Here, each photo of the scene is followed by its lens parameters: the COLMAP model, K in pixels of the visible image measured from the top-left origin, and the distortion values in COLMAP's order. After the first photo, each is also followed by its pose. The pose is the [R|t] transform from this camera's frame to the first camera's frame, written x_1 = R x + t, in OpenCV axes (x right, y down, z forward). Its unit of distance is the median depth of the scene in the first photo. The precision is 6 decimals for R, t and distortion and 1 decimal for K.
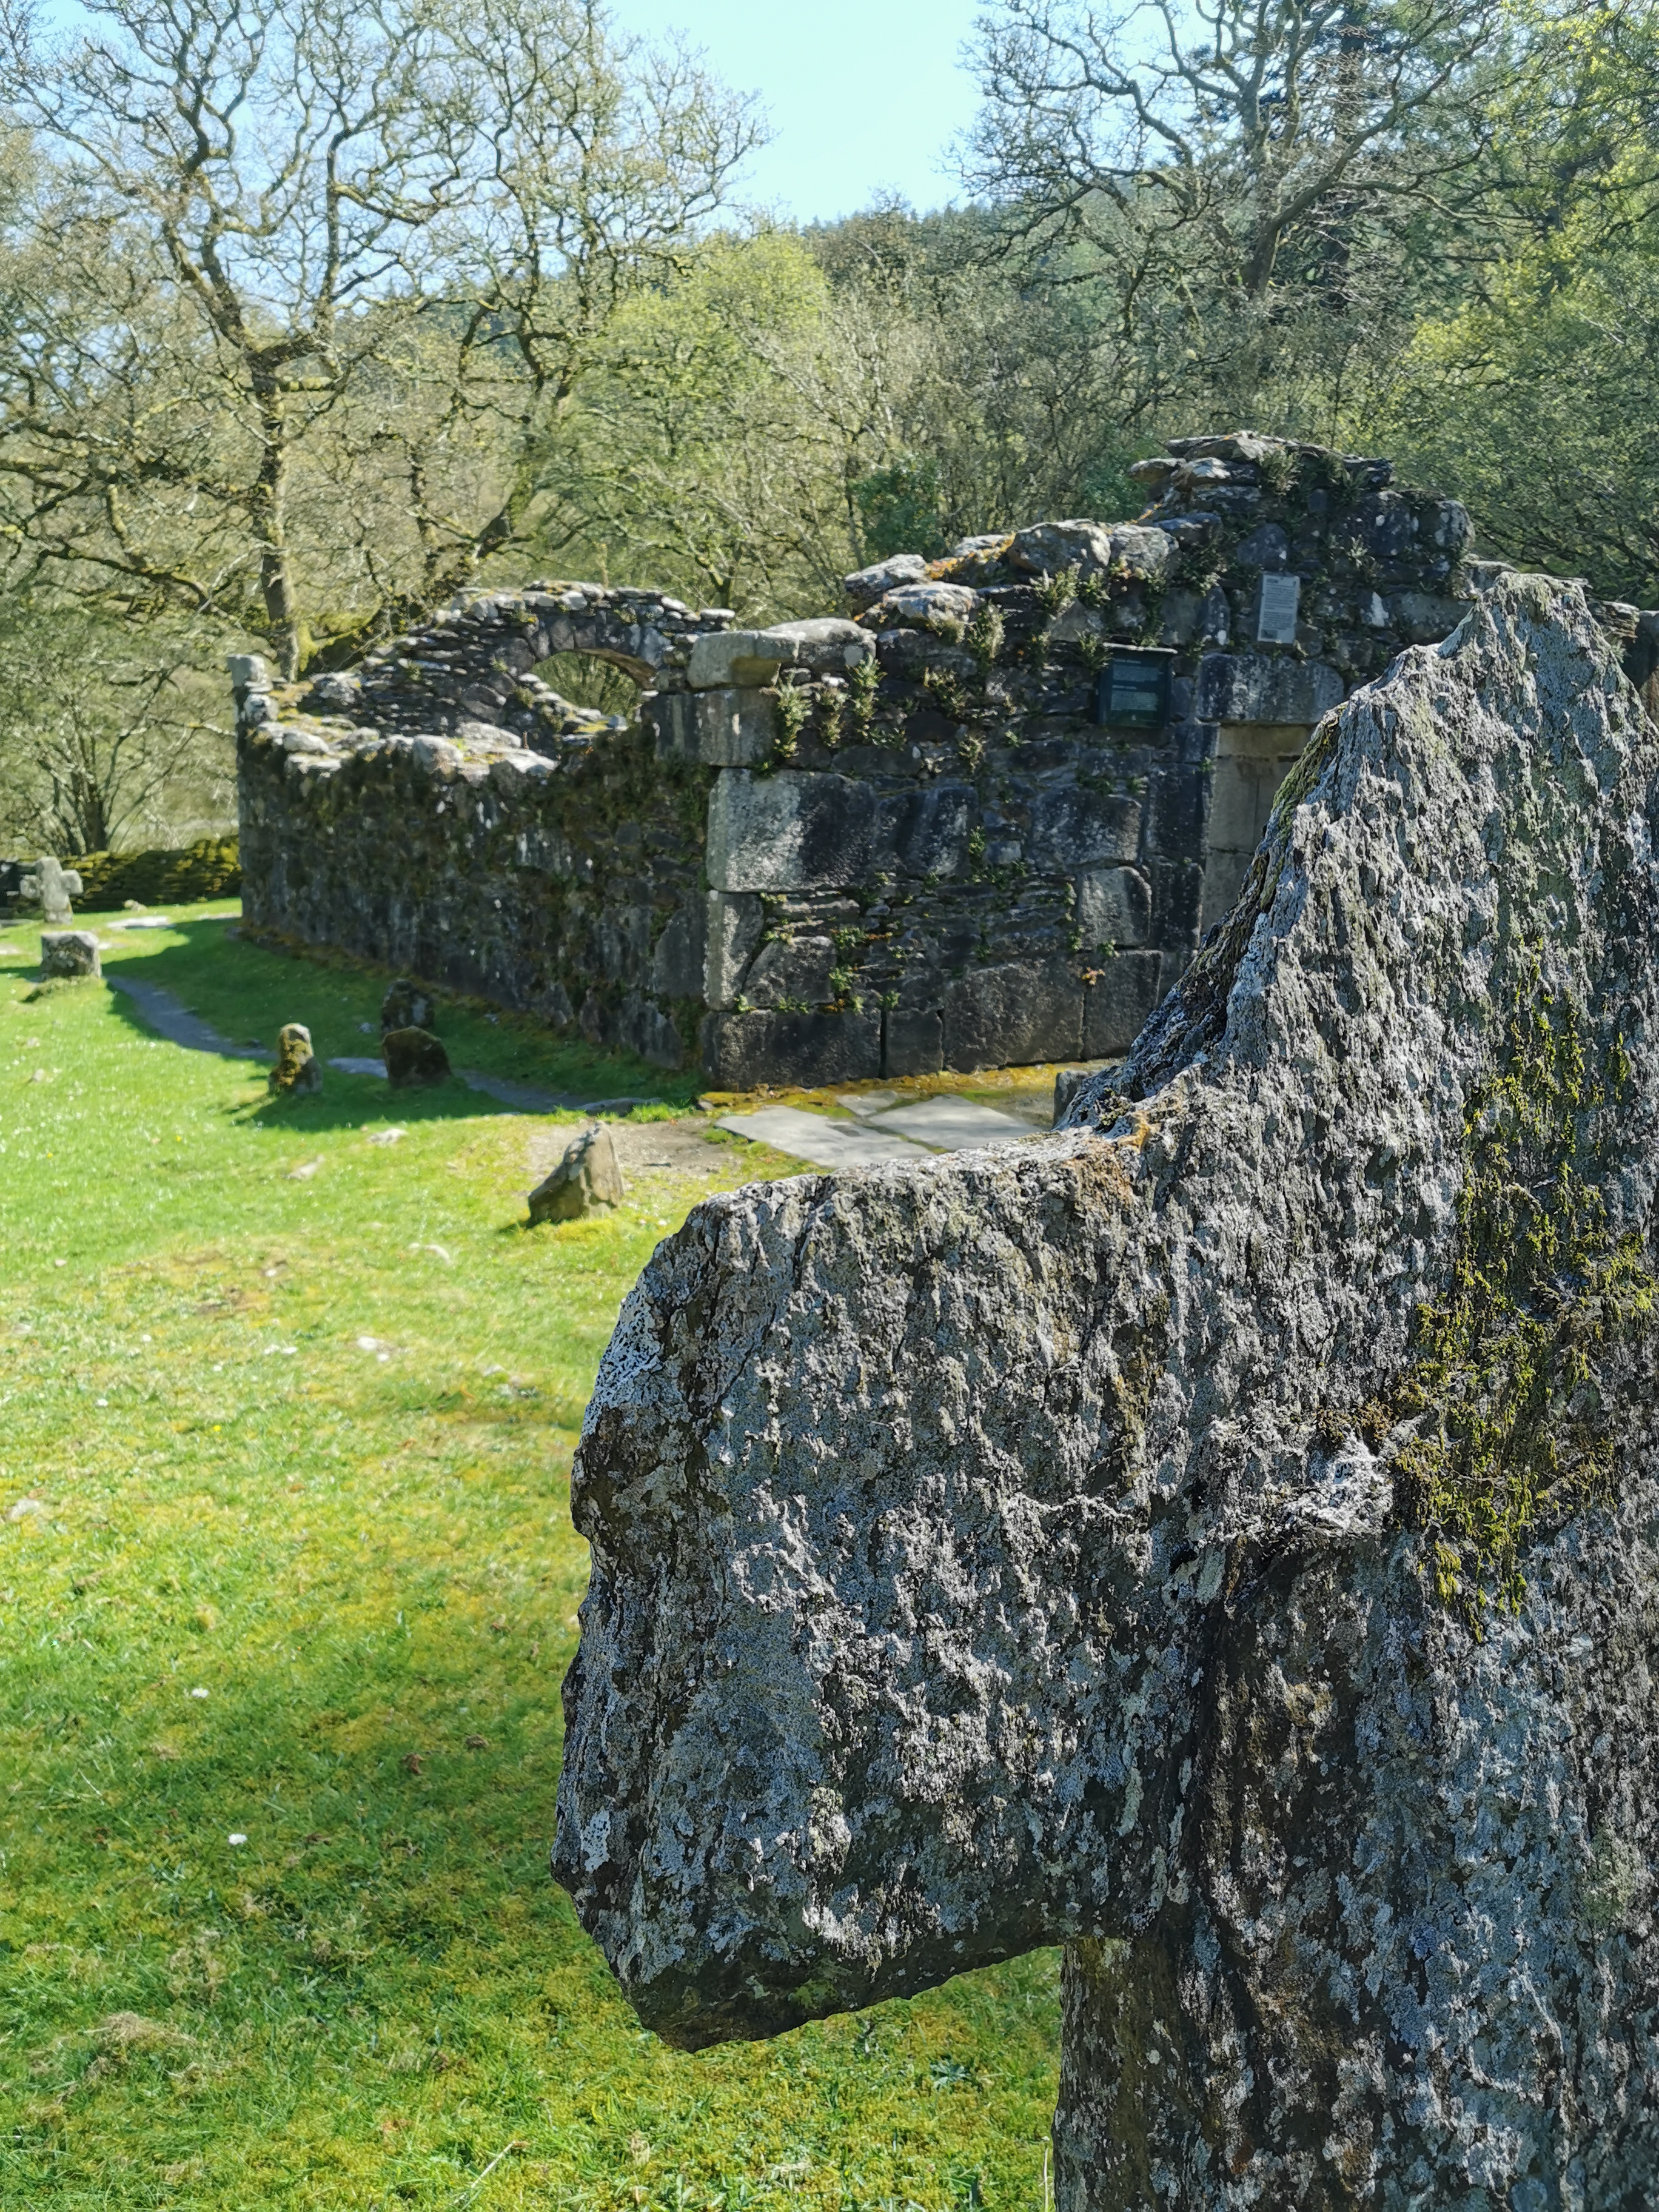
lens RADIAL K [[1741.0, 0, 829.5], [0, 1741.0, 1106.0], [0, 0, 1]] dist [0.052096, -0.075435]
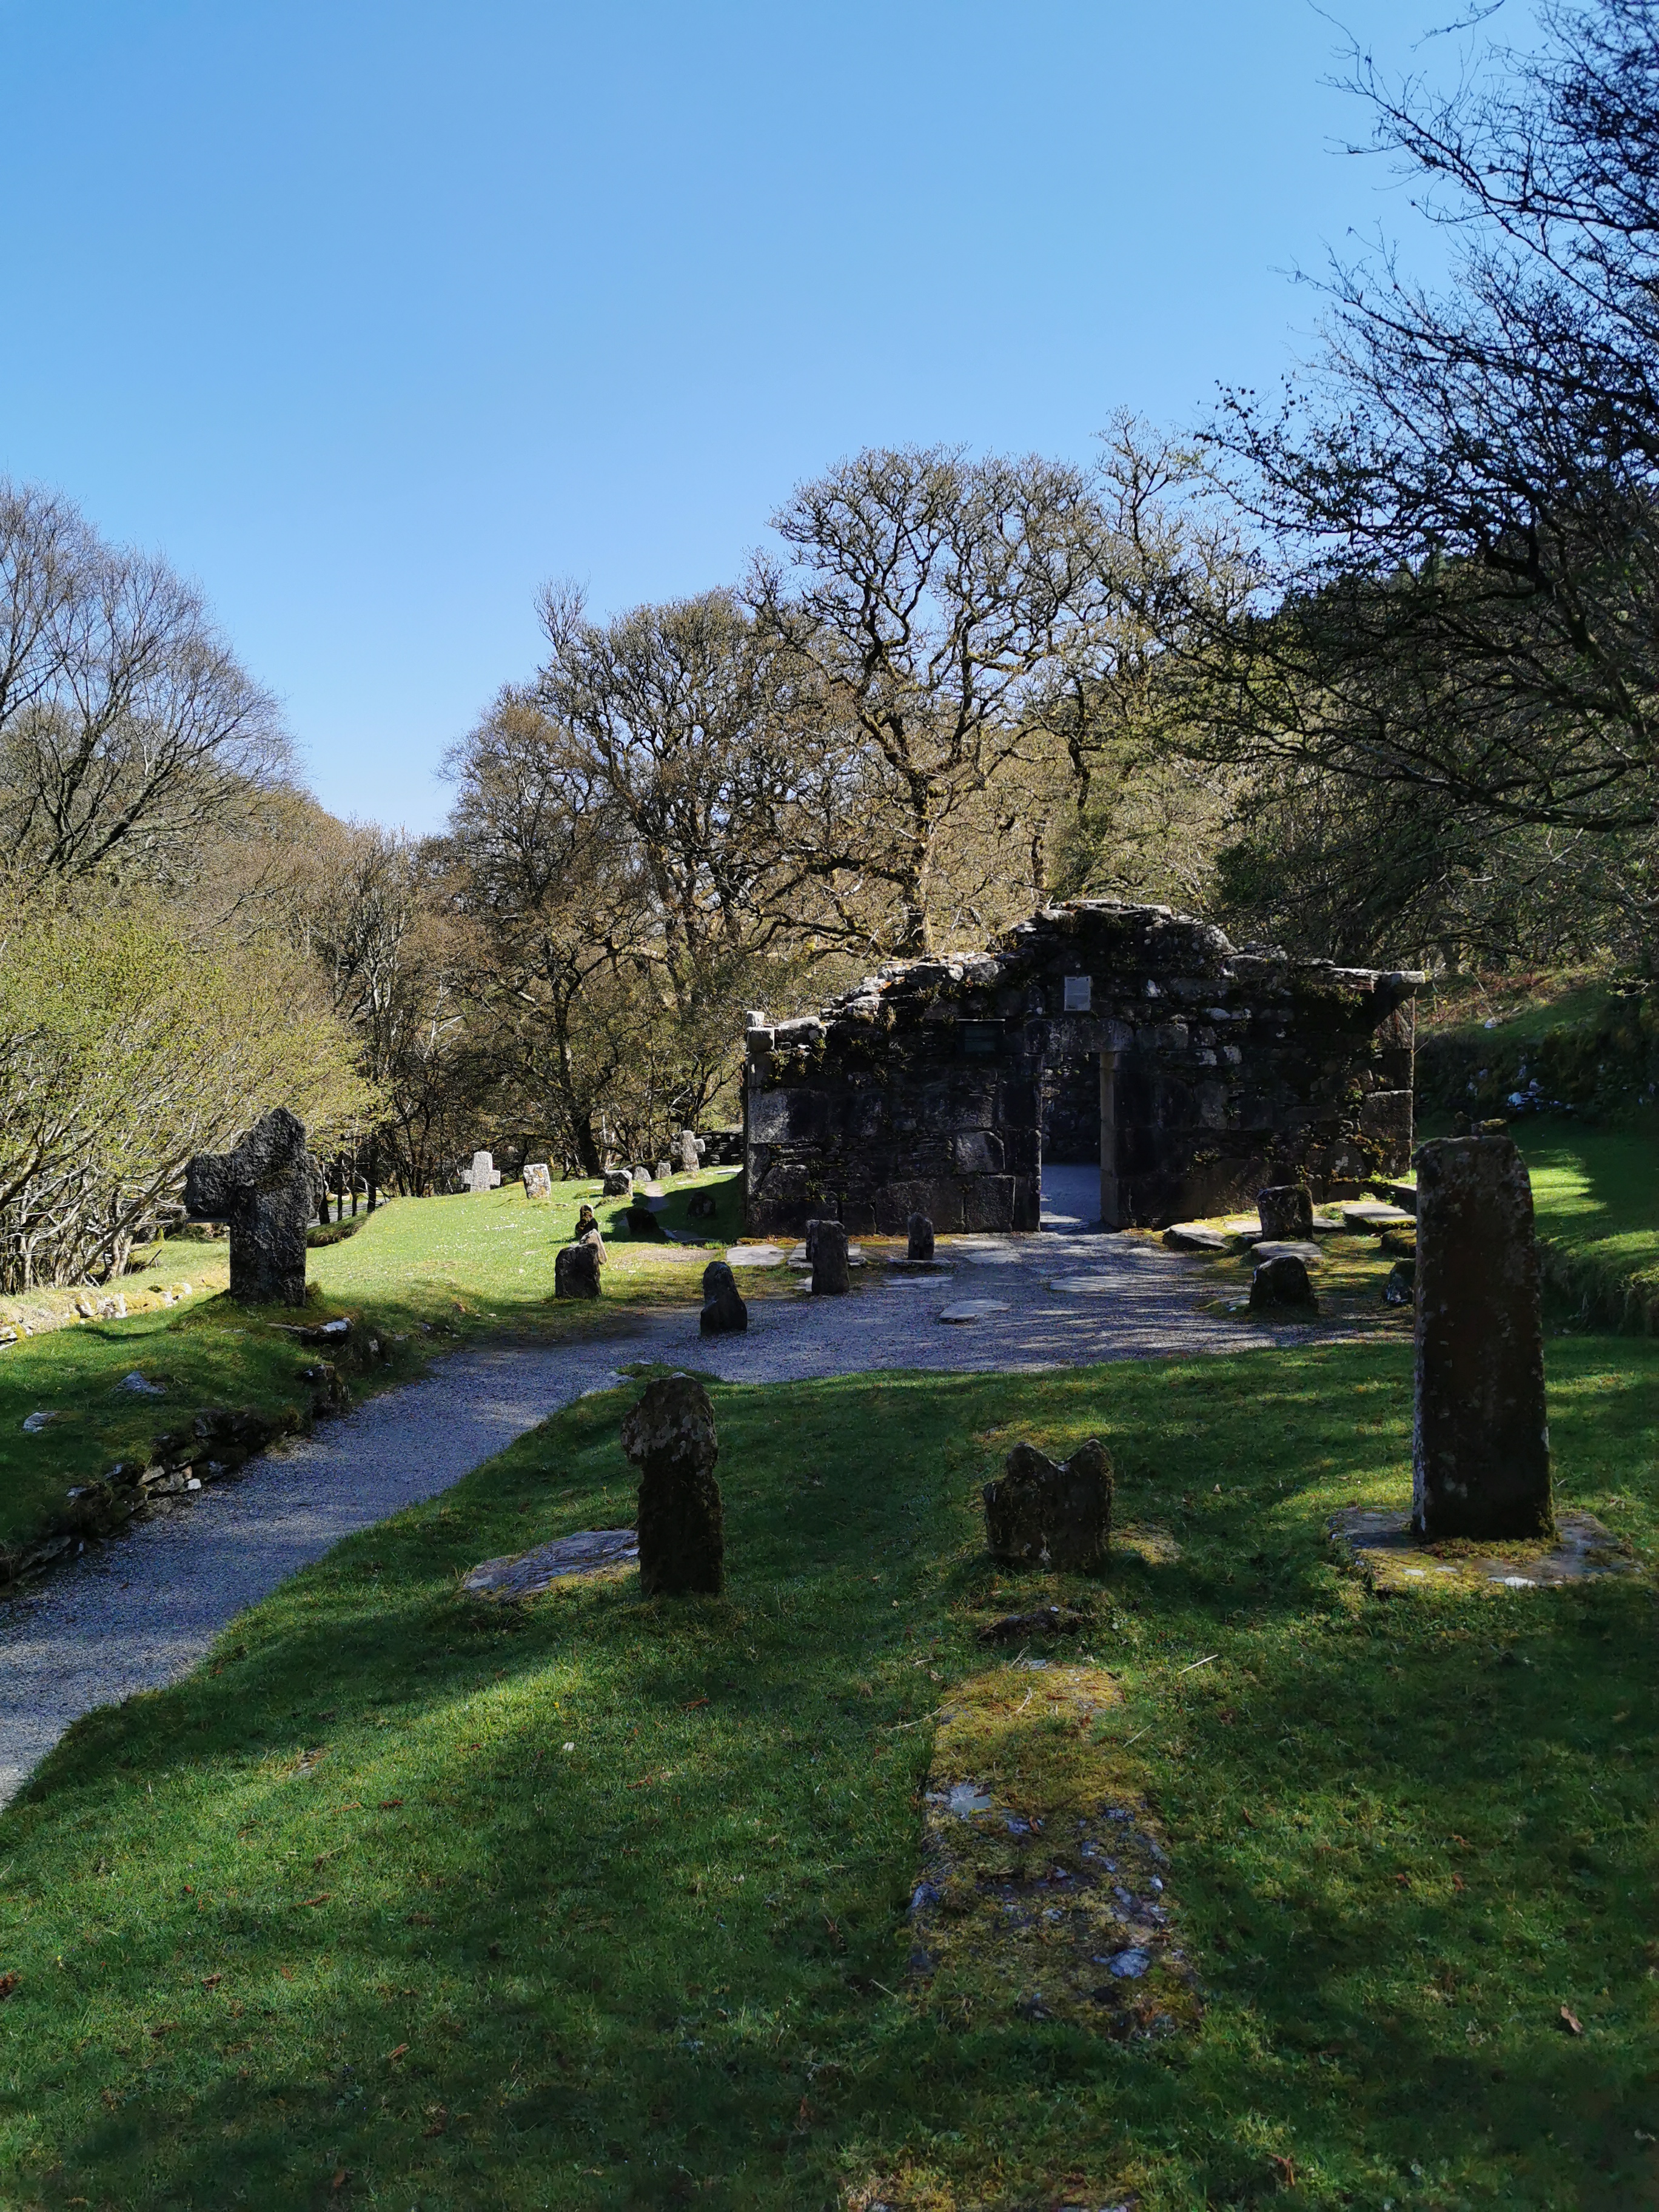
lens RADIAL K [[1741.0, 0, 829.5], [0, 1741.0, 1106.0], [0, 0, 1]] dist [0.052096, -0.075435]
pose [[0.884819, -0.016129, -0.465655, 0.949541], [-0.055439, 0.988657, -0.139587, 0.116269], [0.462624, 0.149324, 0.873889, -0.780067]]
